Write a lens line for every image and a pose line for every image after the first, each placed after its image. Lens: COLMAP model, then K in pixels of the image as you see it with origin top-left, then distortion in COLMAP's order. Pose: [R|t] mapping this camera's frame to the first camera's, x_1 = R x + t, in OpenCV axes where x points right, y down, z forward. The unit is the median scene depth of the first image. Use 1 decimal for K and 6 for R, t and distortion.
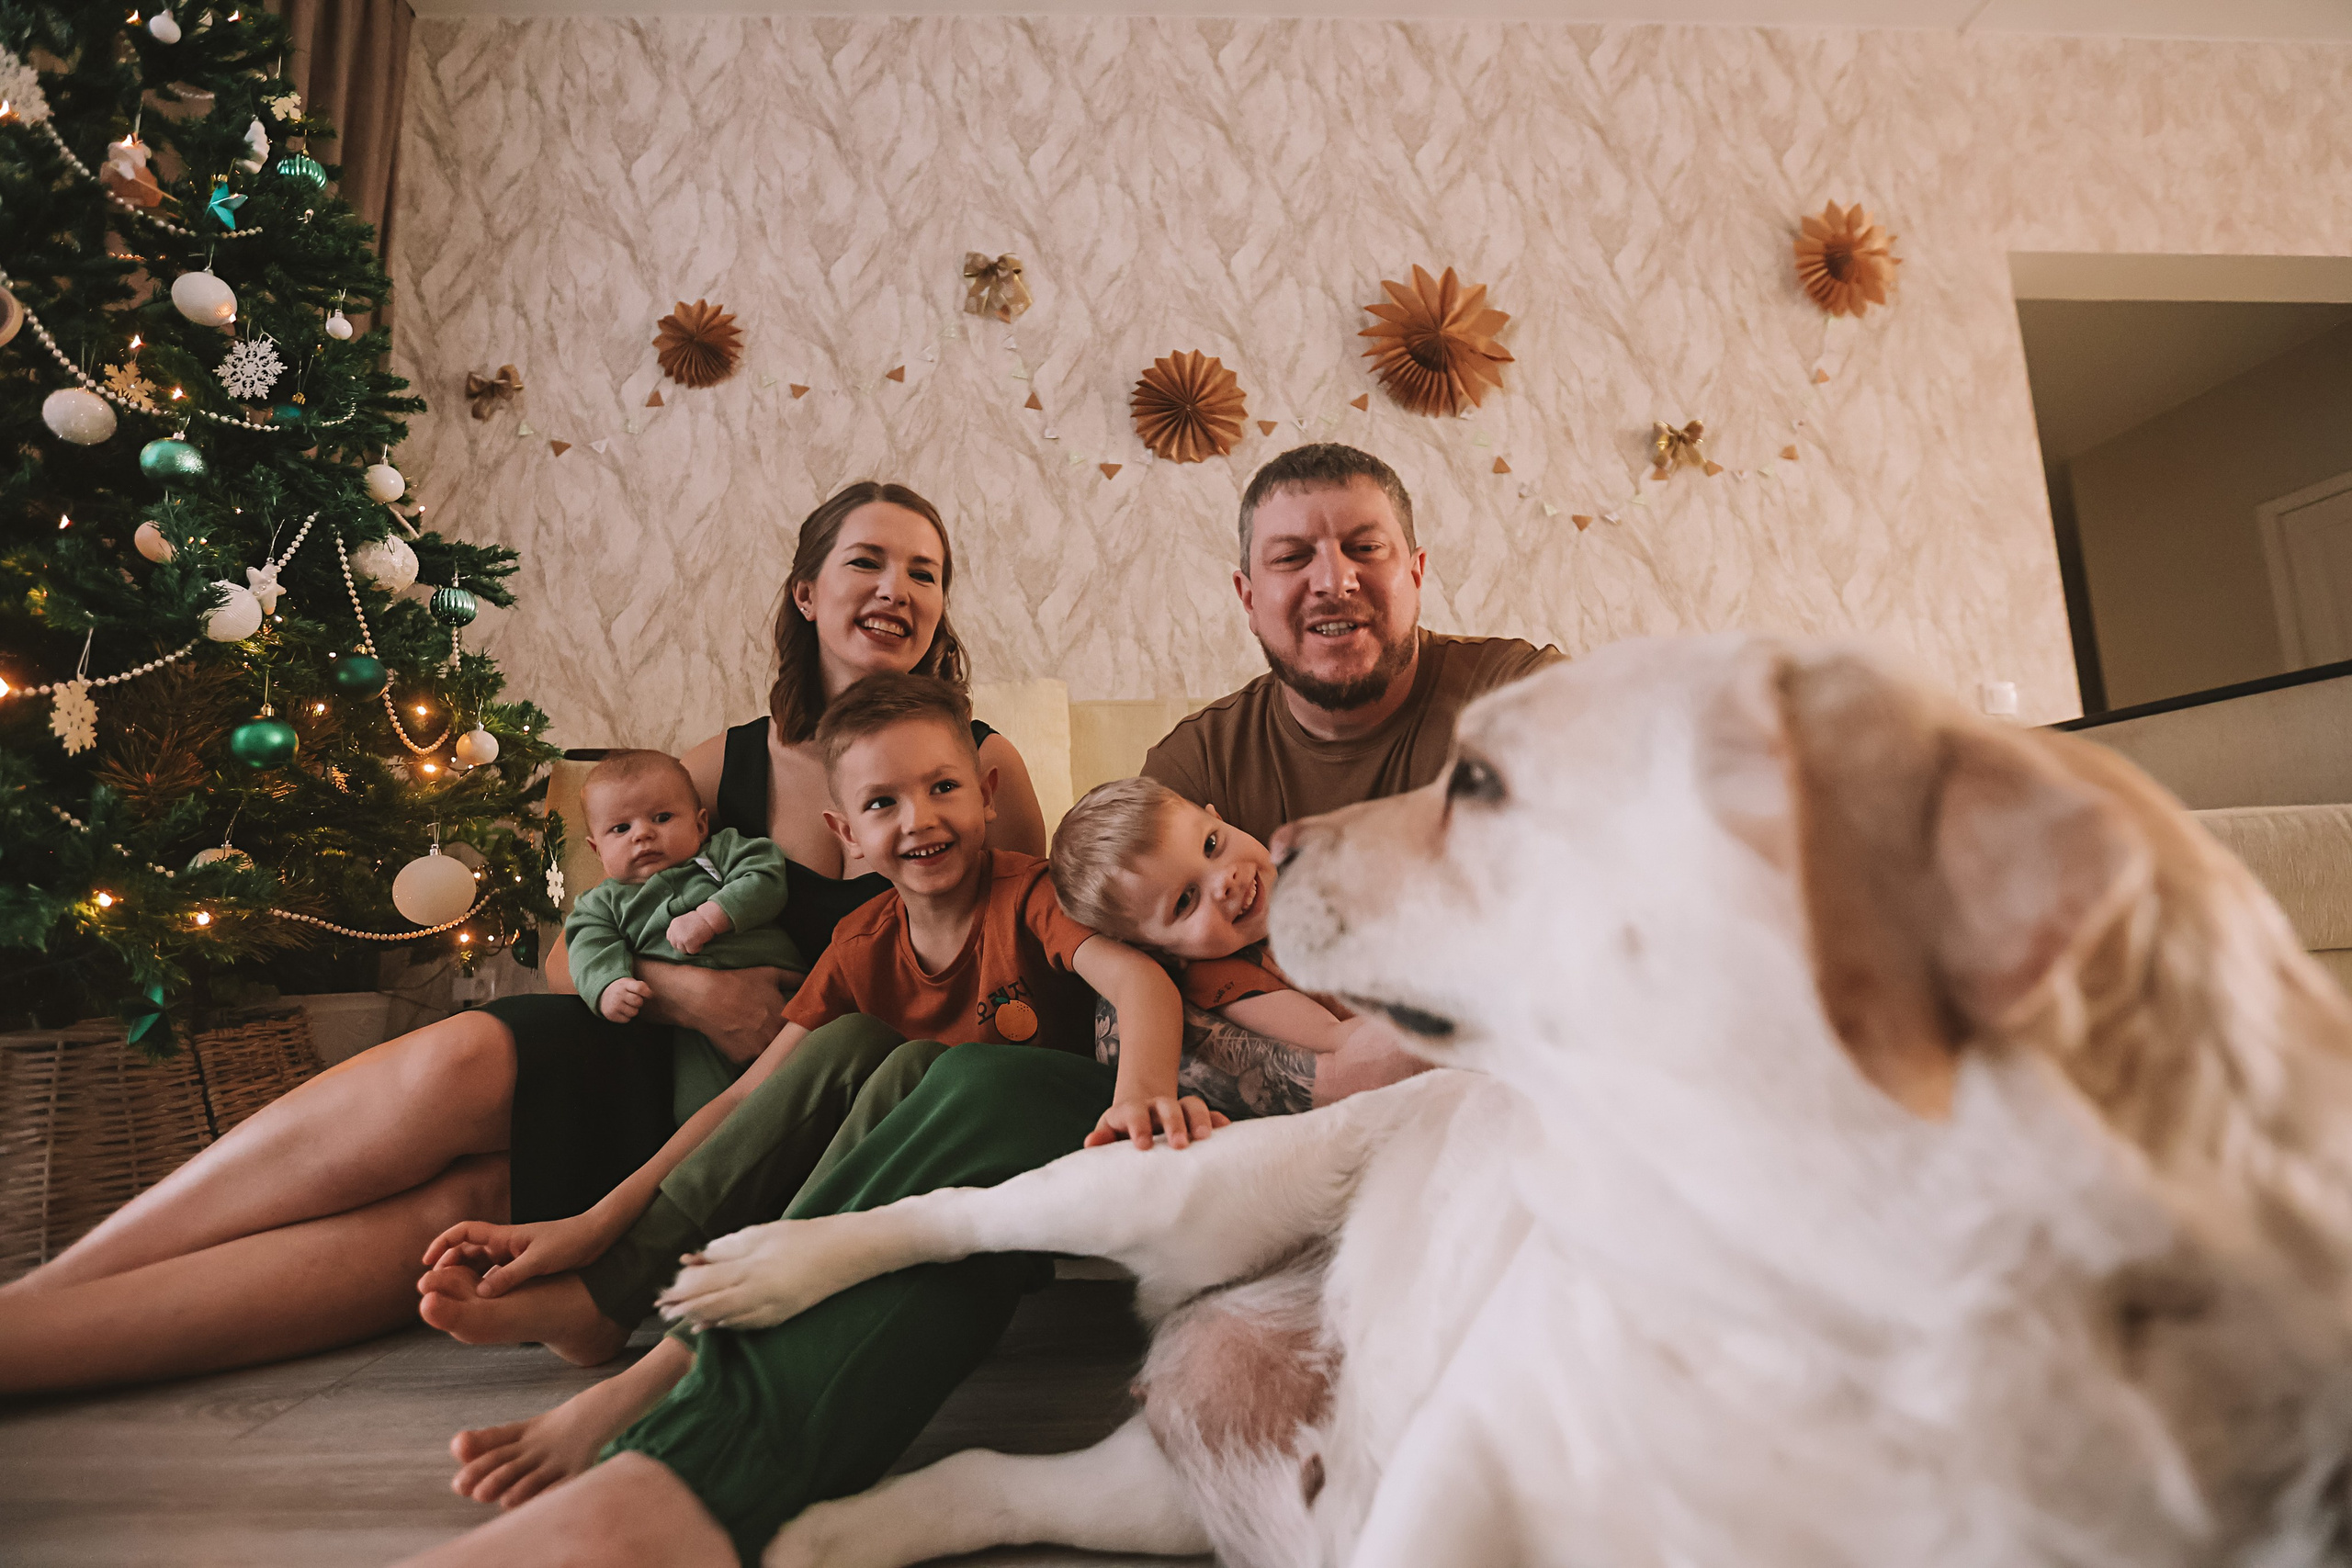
lens RADIAL K [[1076.3, 0, 1173.8], [0, 1076.3, 782.0], [0, 0, 1]] dist [-0.037704, 0.004685]
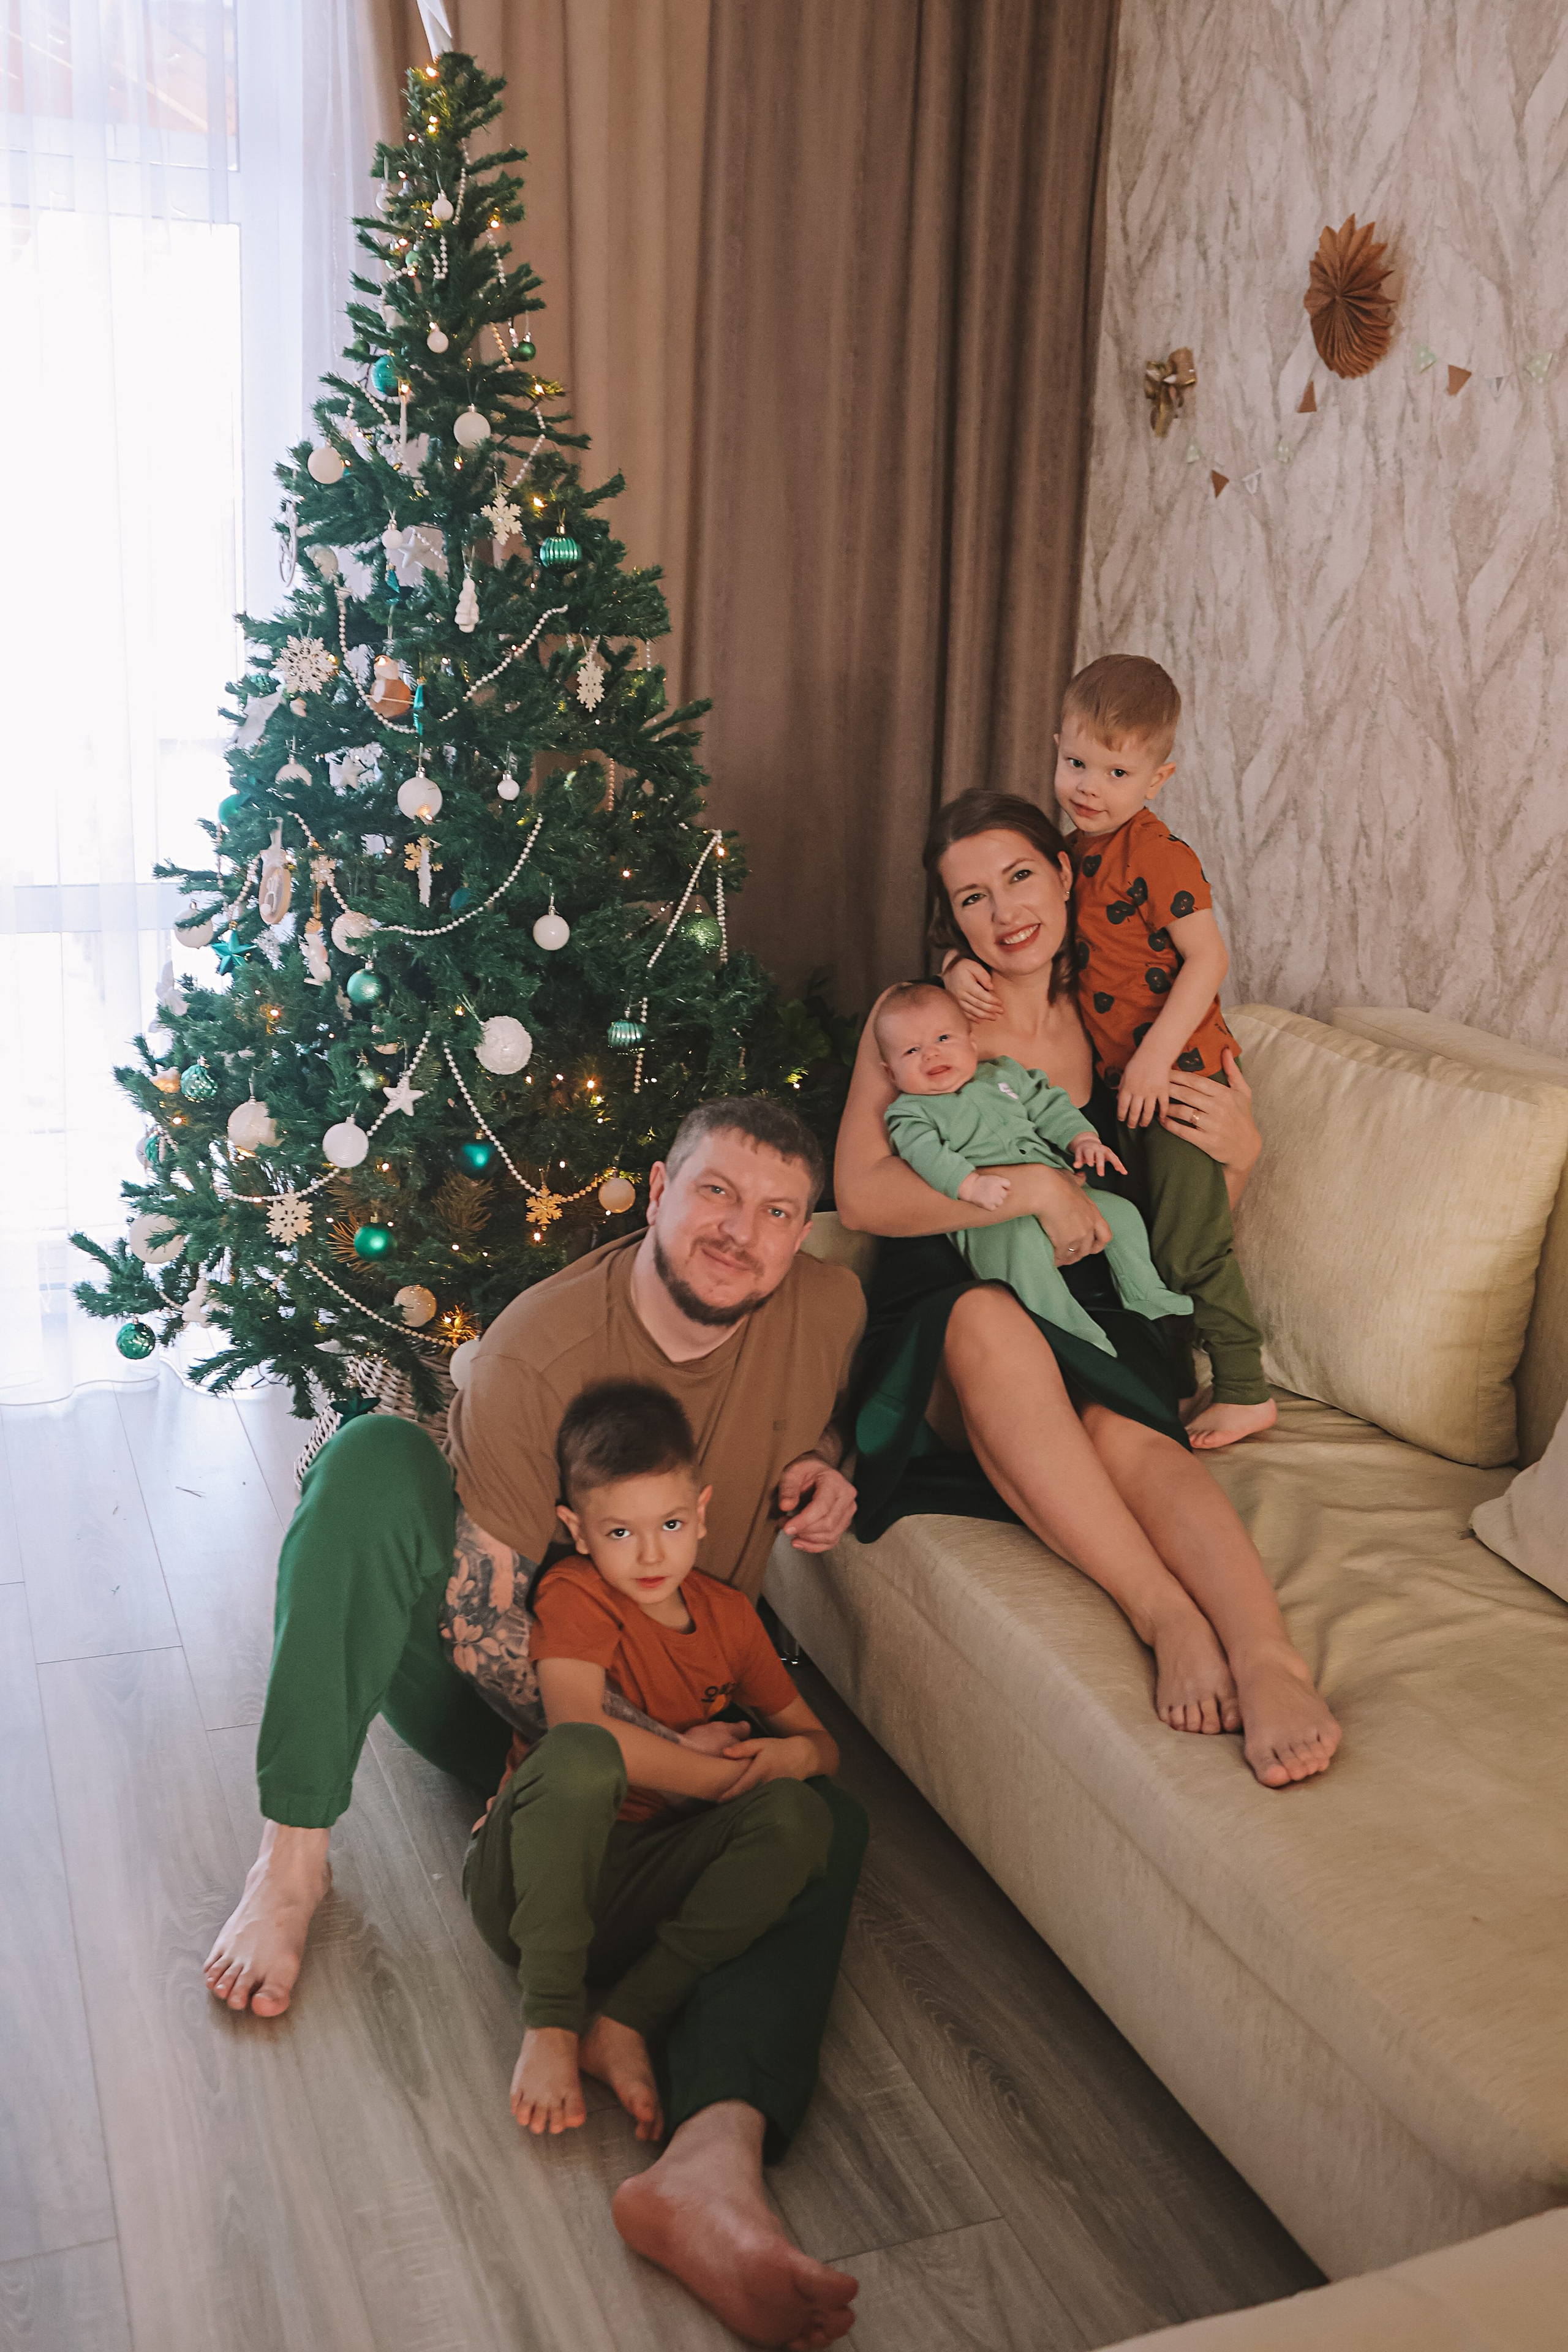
lens RADIAL K [[2265.0, 0, 775.5], [0, 2265.0, 1167.7], [0, 0, 1]] dist [-0.054453, 0.000000]
pose [[0.317269, 0.305203, -0.897882, 0.688803], [0.076023, 0.935565, 0.344875, -0.408318], [0.945284, -0.177678, 0.273623, 0.278733]]
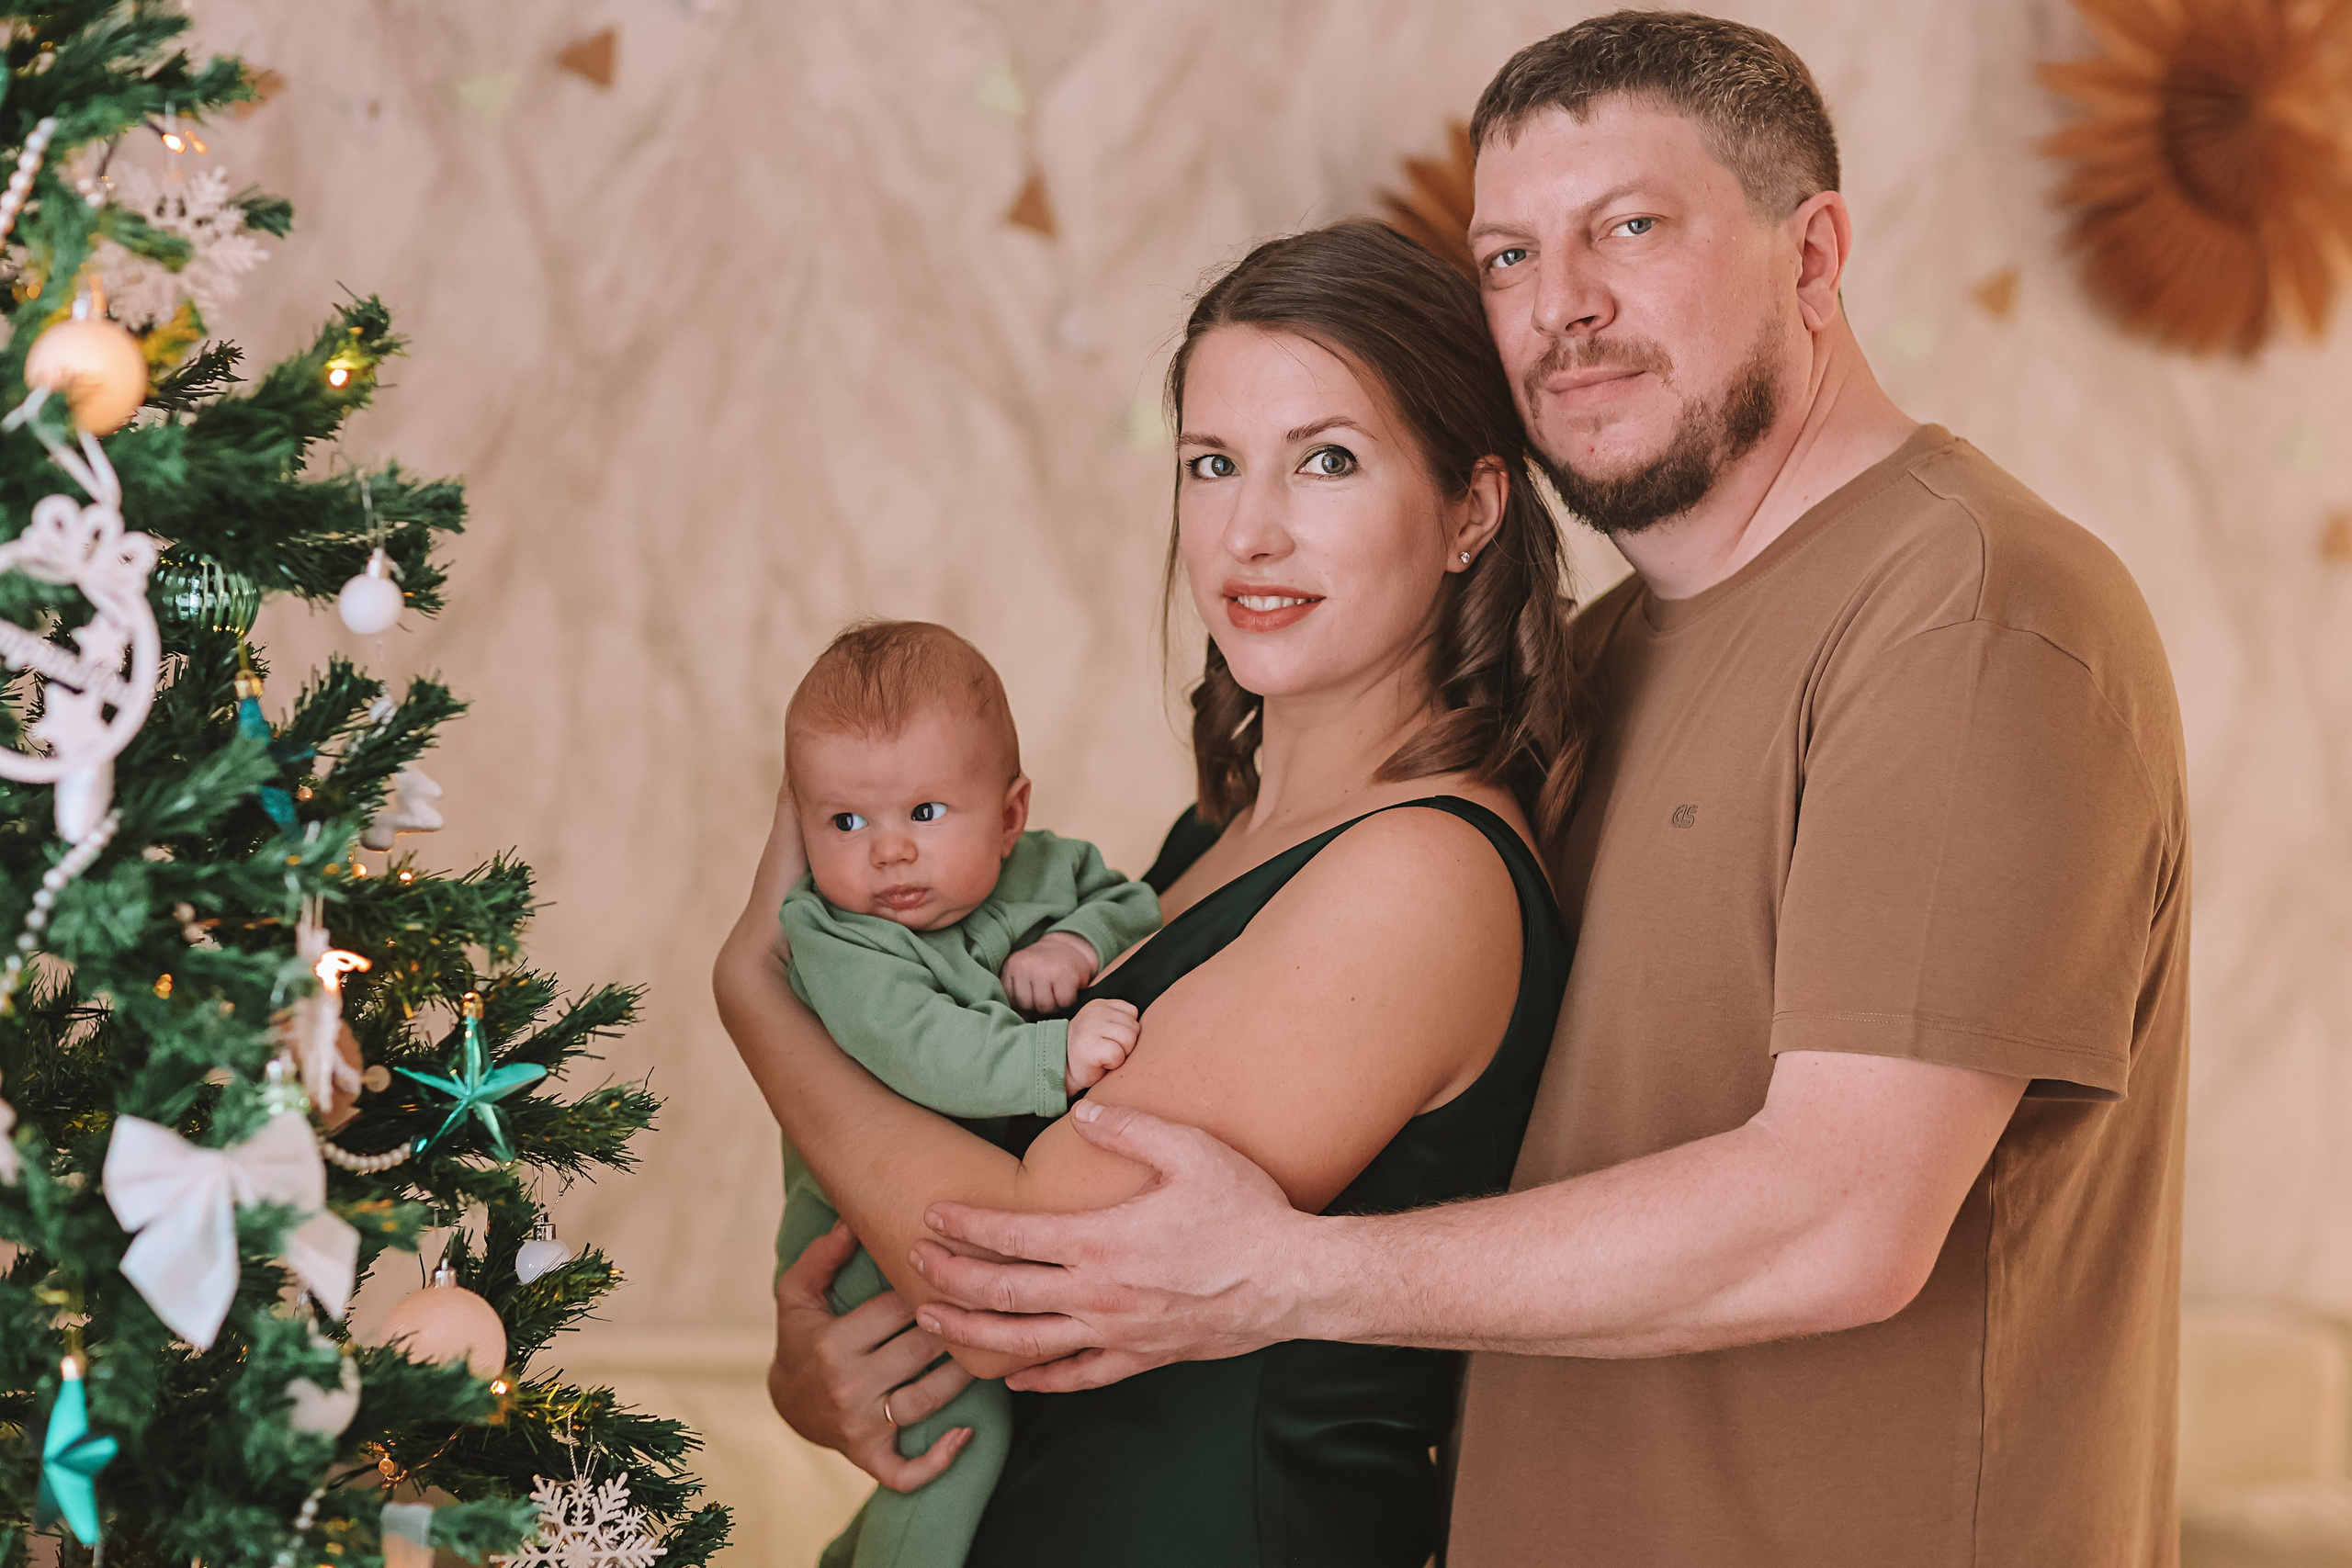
lens RADIAL K [[5605.7, 0, 1172.7], [0, 5605.7, 768.4], [0, 0, 1]] dist [-0.109156, 0.000000]
pose [[0.919949, 0.067059, 0.386261, -0.666878], [-0.147005, 0.972378, 0.181305, -0.486755], [-0.363433, -0.223573, 0.904395, -0.406365]]
